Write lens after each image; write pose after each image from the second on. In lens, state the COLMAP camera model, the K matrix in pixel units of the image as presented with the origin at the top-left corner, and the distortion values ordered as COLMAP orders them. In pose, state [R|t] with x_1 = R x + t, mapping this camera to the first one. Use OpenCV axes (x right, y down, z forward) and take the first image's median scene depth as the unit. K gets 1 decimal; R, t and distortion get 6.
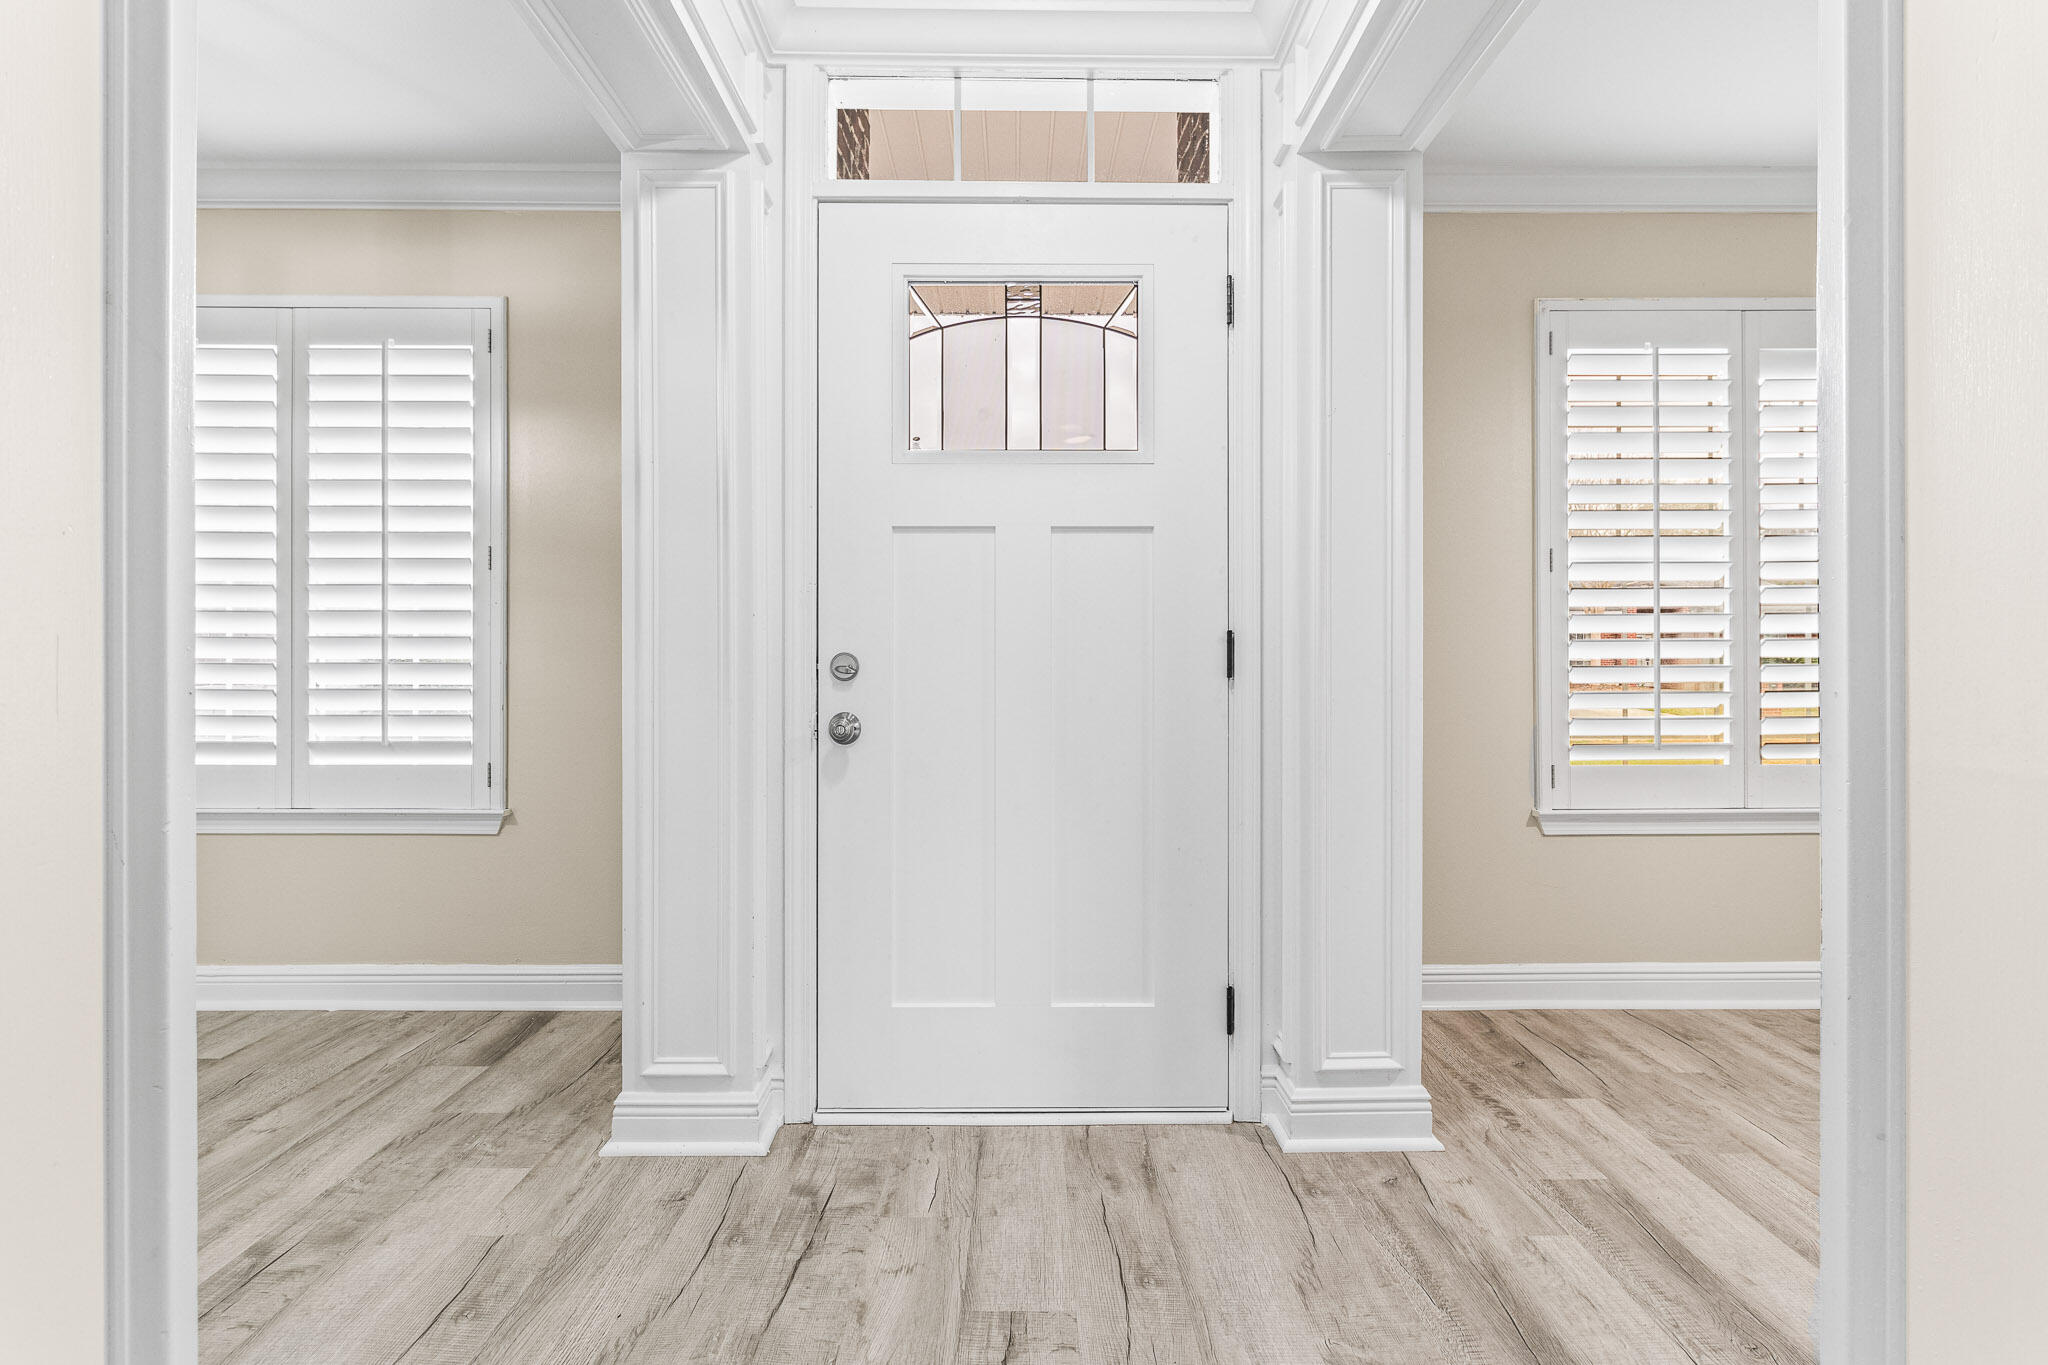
lens RADIAL K [[1071.6, 0, 1015.5], [0, 1071.6, 638.0], [0, 0, 1]] dist [-0.010126, 0.008084]
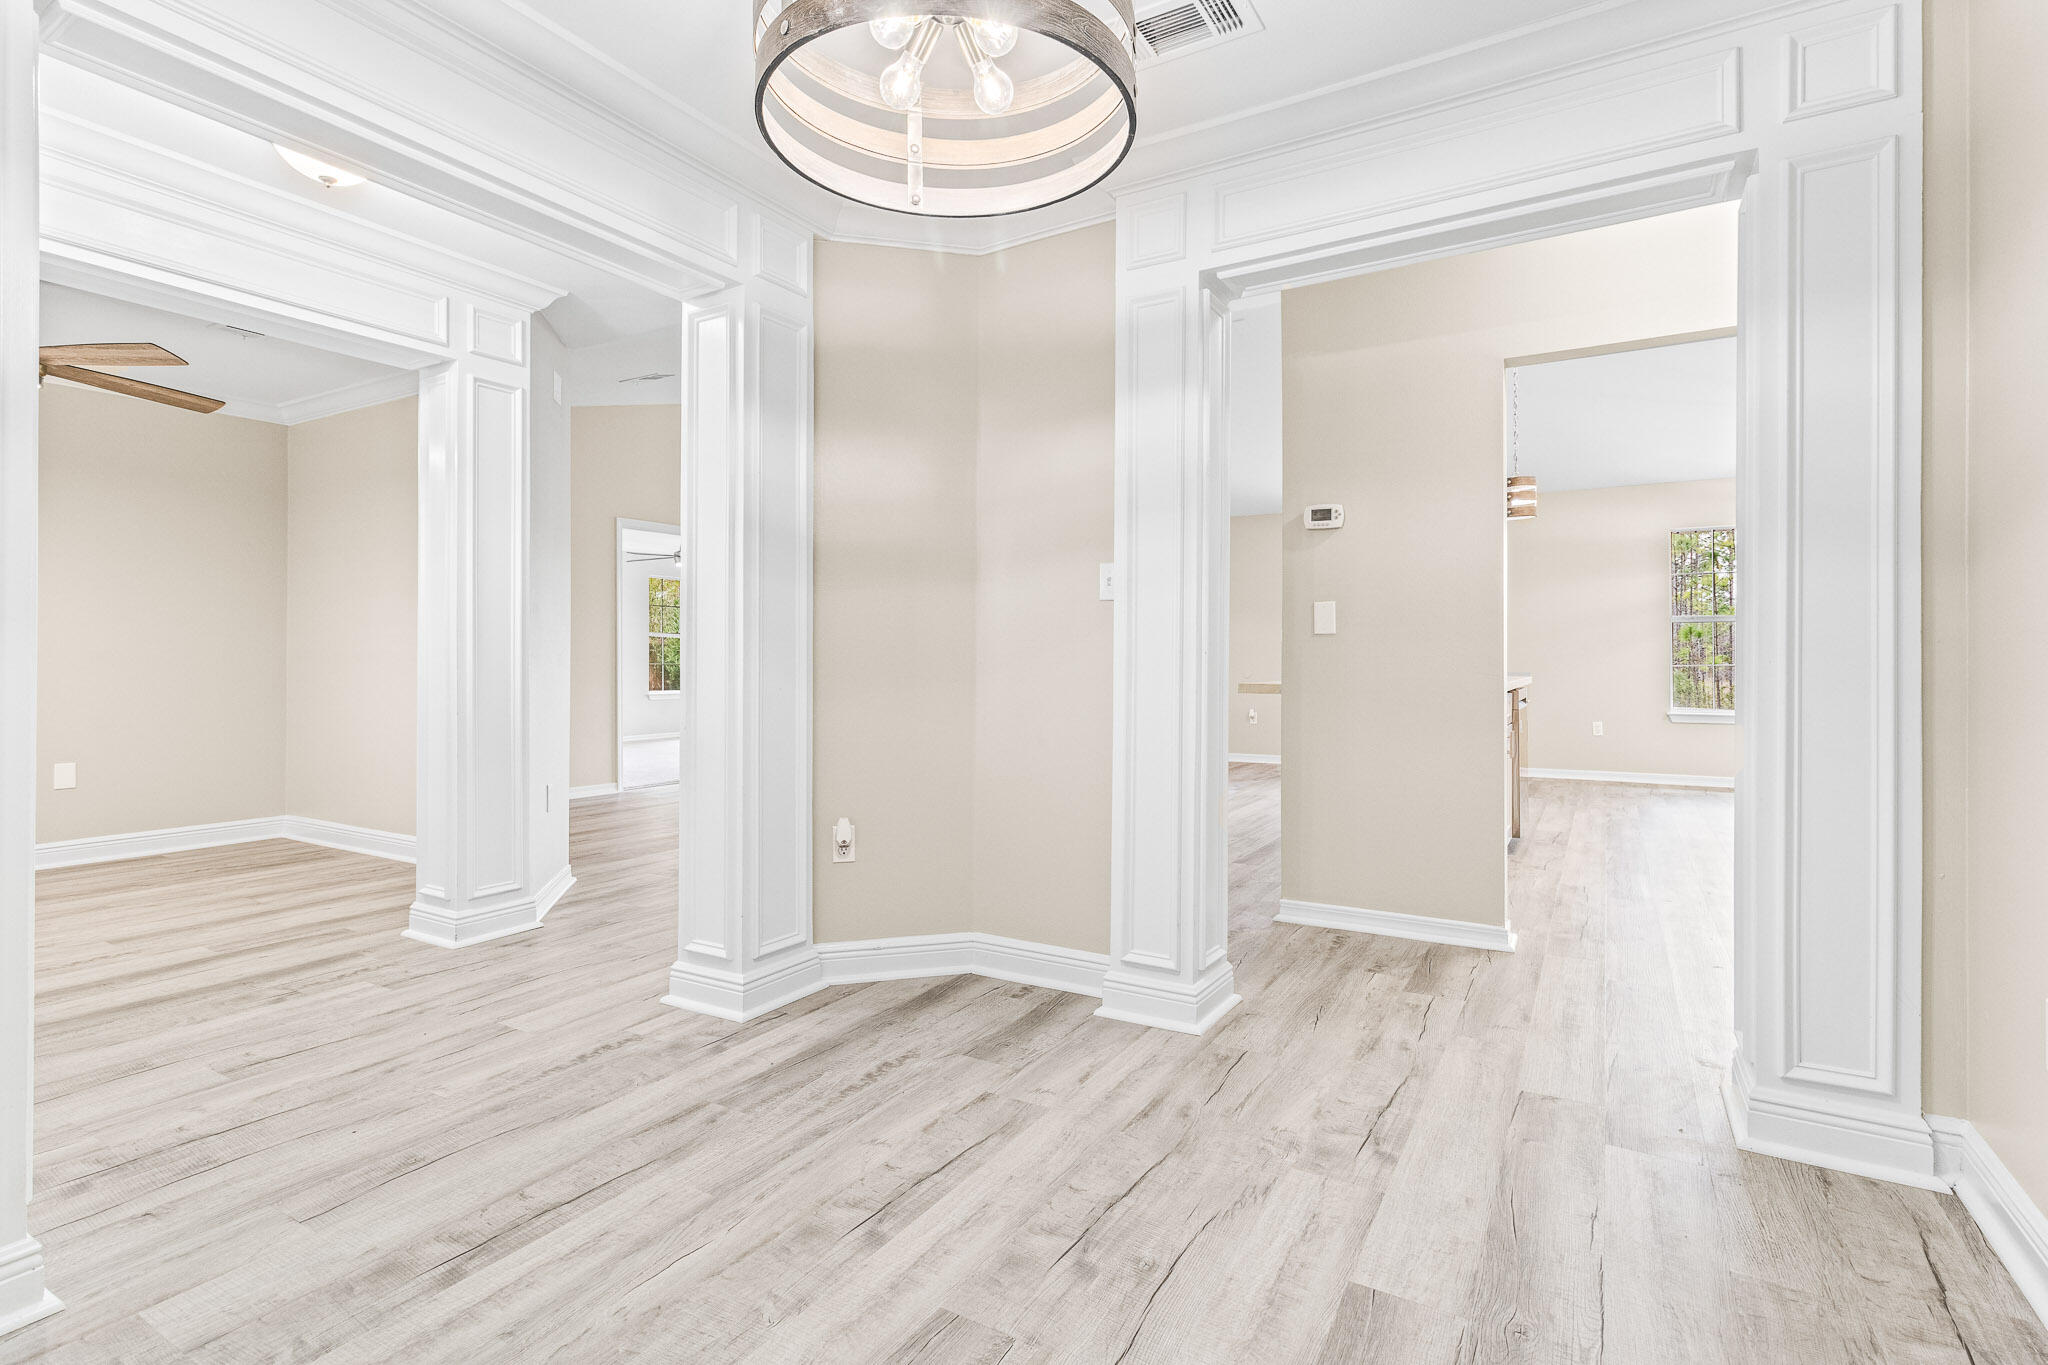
lens RADIAL K [[970.2, 0, 1024.3], [0, 970.2, 665.8], [0, 0, 1]] dist [-0.003650, 0.001033]
pose [[-0.862590, -0.000010, 0.505904, -1.026735], [-0.002798, 0.999985, -0.004751, 0.024096], [-0.505896, -0.005514, -0.862577, 0.969499]]
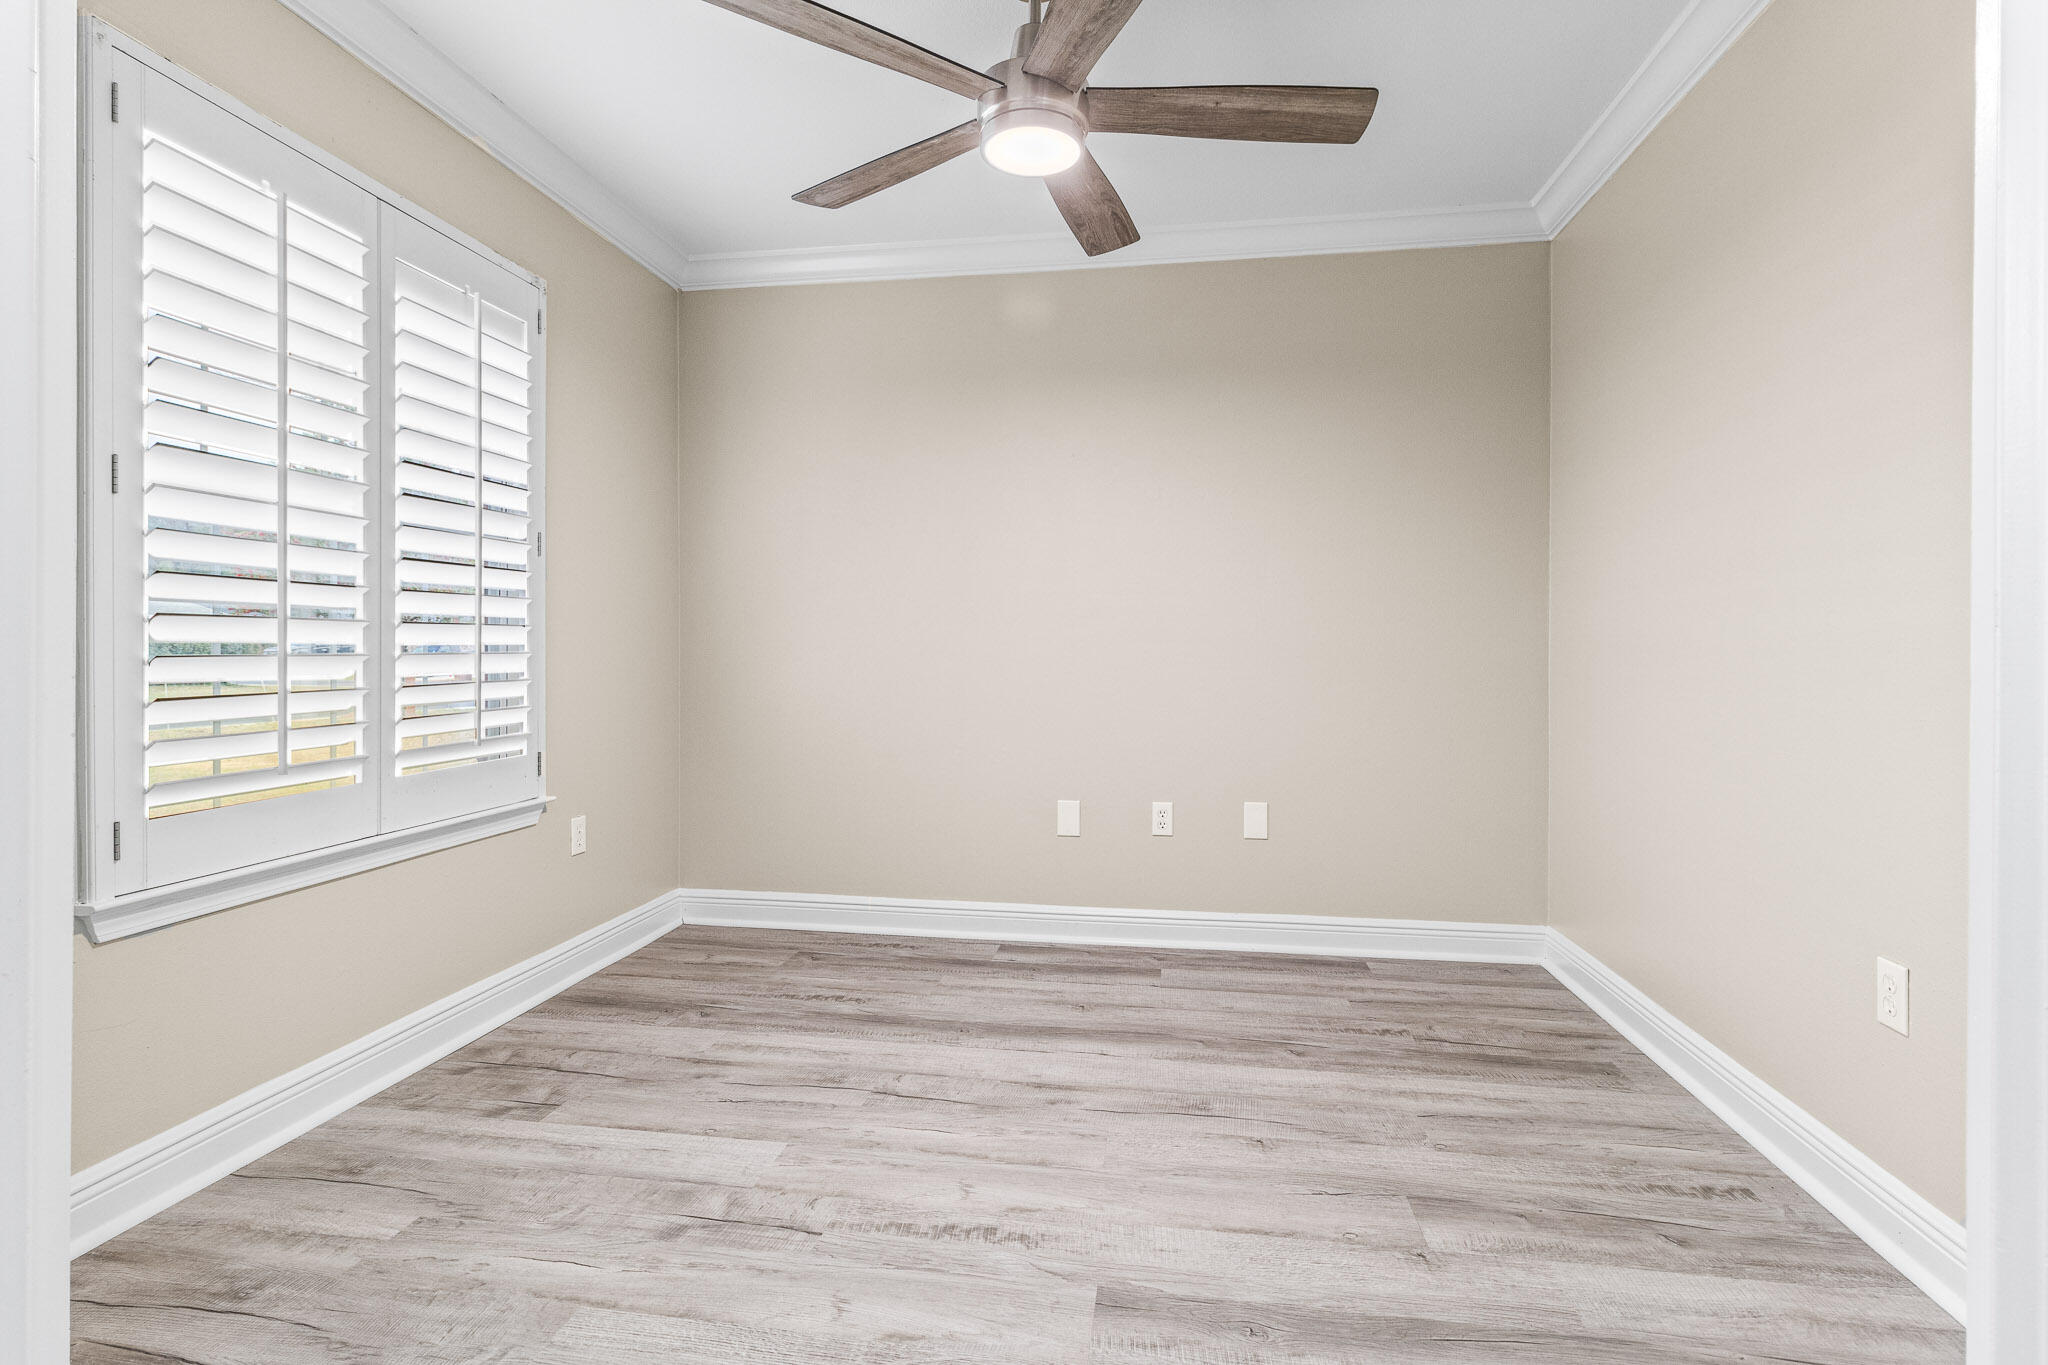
lens RADIAL K [[970.2, 0, 1024.0], [0, 970.2, 660.9], [0, 0, 1]] dist [-0.003650, 0.001033]
pose [[0.154856, -0.008028, 0.987904, 0.058882], [-0.016060, 0.999814, 0.010642, 0.016456], [-0.987807, -0.017514, 0.154698, 0.463066]]
